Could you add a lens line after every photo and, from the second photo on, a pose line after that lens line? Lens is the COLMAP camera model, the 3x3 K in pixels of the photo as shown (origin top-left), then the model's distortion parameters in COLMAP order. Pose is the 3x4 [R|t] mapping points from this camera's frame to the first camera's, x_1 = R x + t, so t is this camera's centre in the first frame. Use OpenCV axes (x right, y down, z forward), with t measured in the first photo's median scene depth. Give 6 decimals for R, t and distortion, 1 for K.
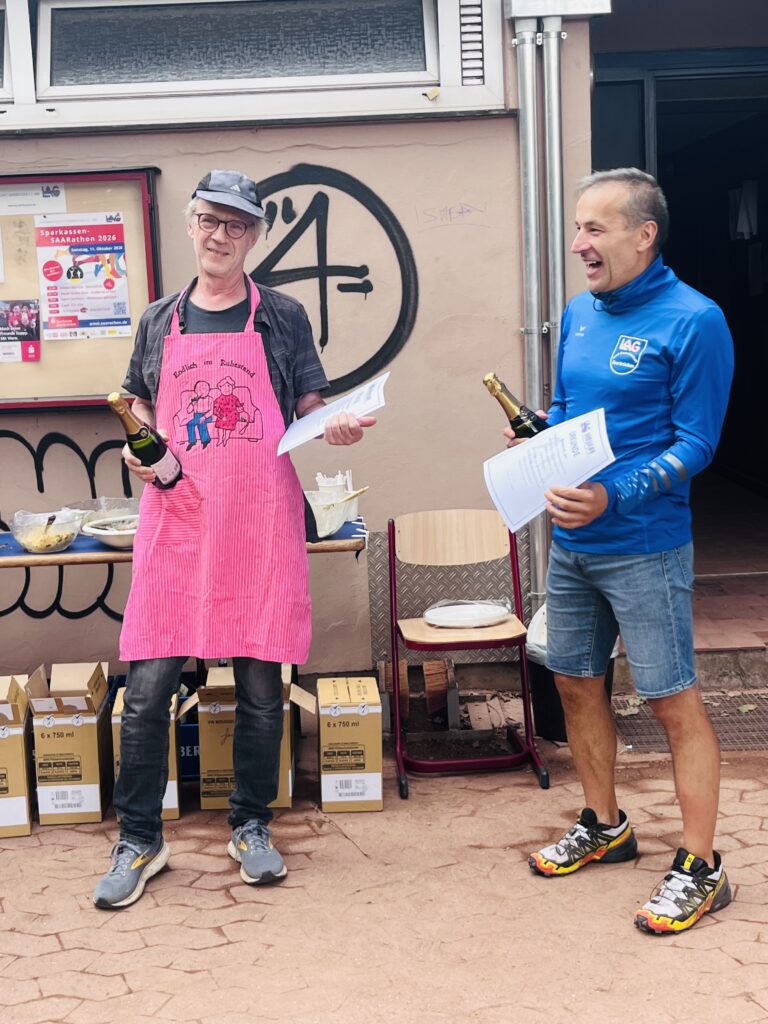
lens RADIAL K [[1365.5, 0, 384.7], [0, 1365.5, 504.0], [0, 0, 1]] dist [0.043251, 0.000000]
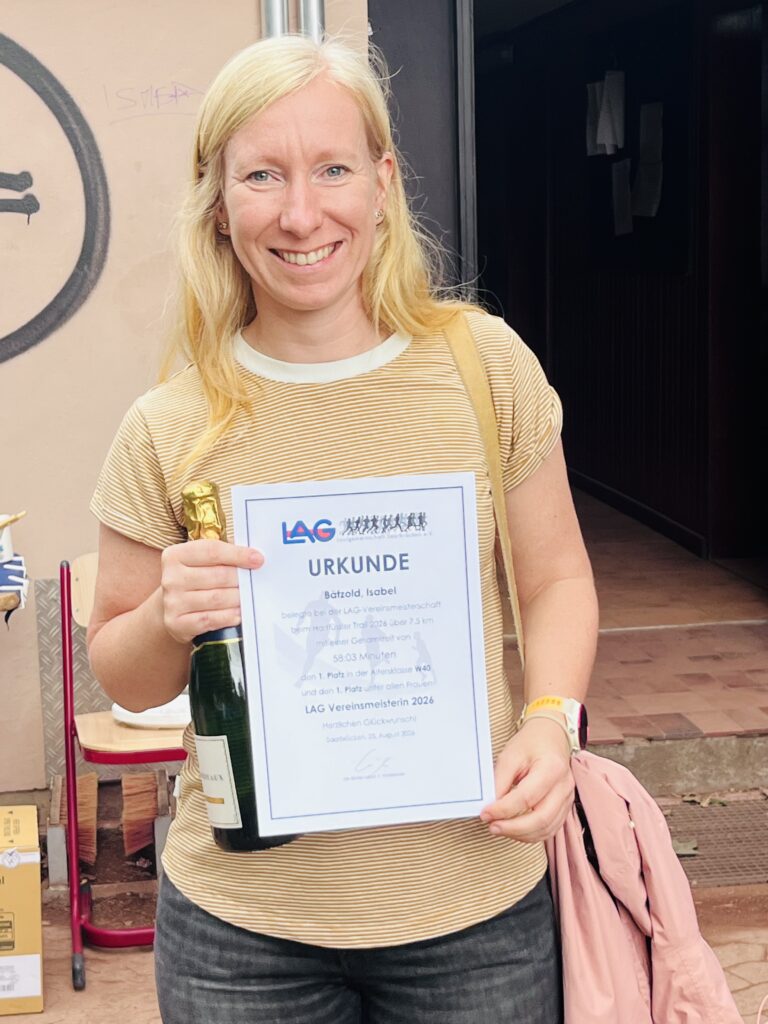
lens RADIAL K [[1898.9, 0, 399.3], [0, 1898.9, 539.6], [0, 0, 1]] dist [0.074382, 0.000000]
pose [[0.990655, -0.005096, 0.136297, 0.036945], [0.003940, 0.999954, 0.008753, -0.006073], [-0.136335, -0.008134, 0.990629, 0.069192]]
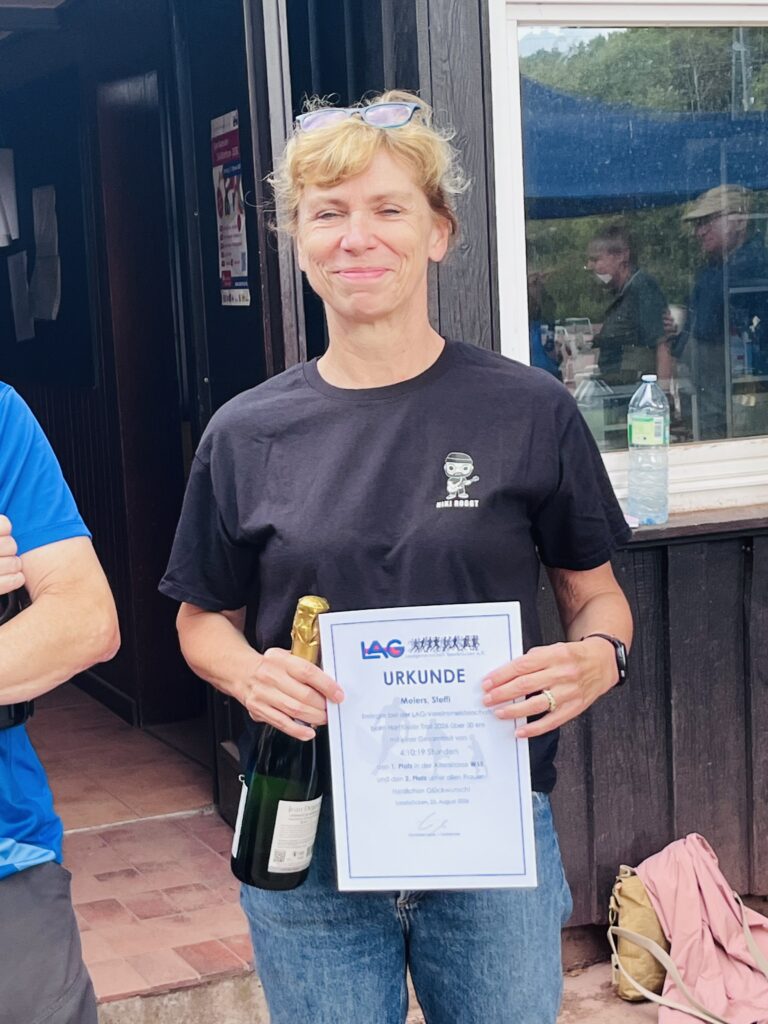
lens RADIAL K [[1984.0, 0, 379.3], [0, 1984.0, 547.1], [0, 0, 1]] dist [0.107135, 0.000000]
pose [[0.927467, -0.051512, 0.370339, 0.149501], [0.066490, 0.997400, -0.027783, -0.047295], [-0.367945, 0.050391, 0.928481, 0.240894]]
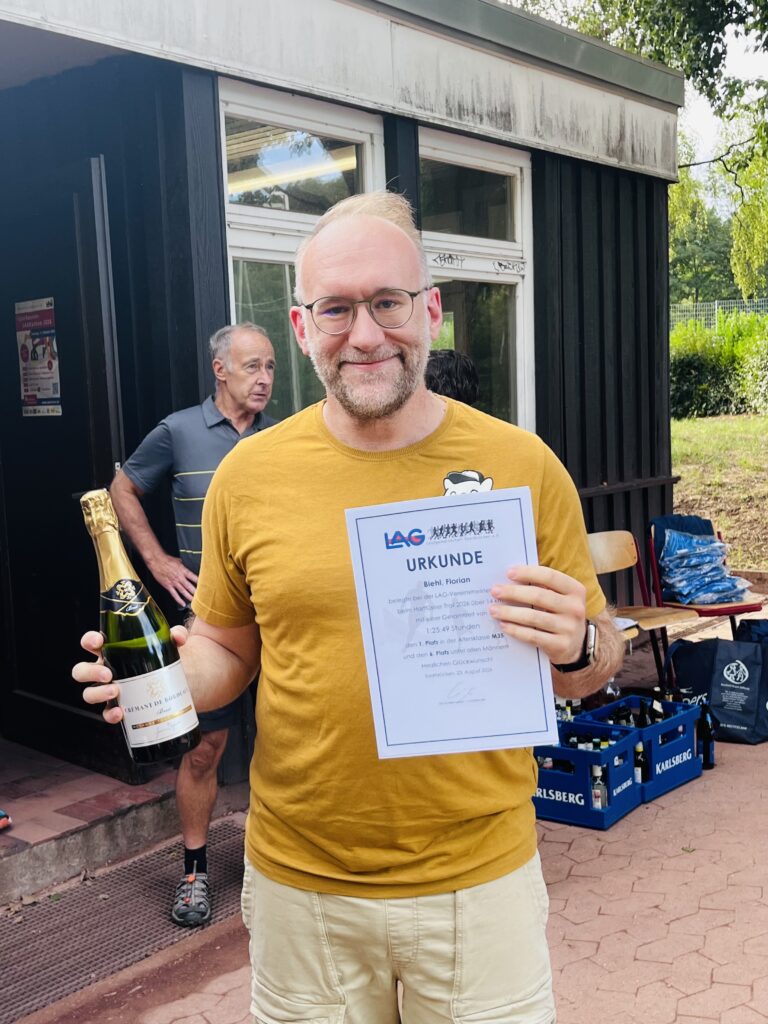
lens RADIAL K [[1179.5, 0, 384.0], [0, 1179.5, 526.4], [0, 0, 1]] dist [0.004455, 0.000000]
pose [[0.650823, -0.062274, 0.756671, -0.085907], [0.125578, 0.991733, -0.026392, -0.050117], [-0.748772, 0.112198, 0.653263, 0.353109]]
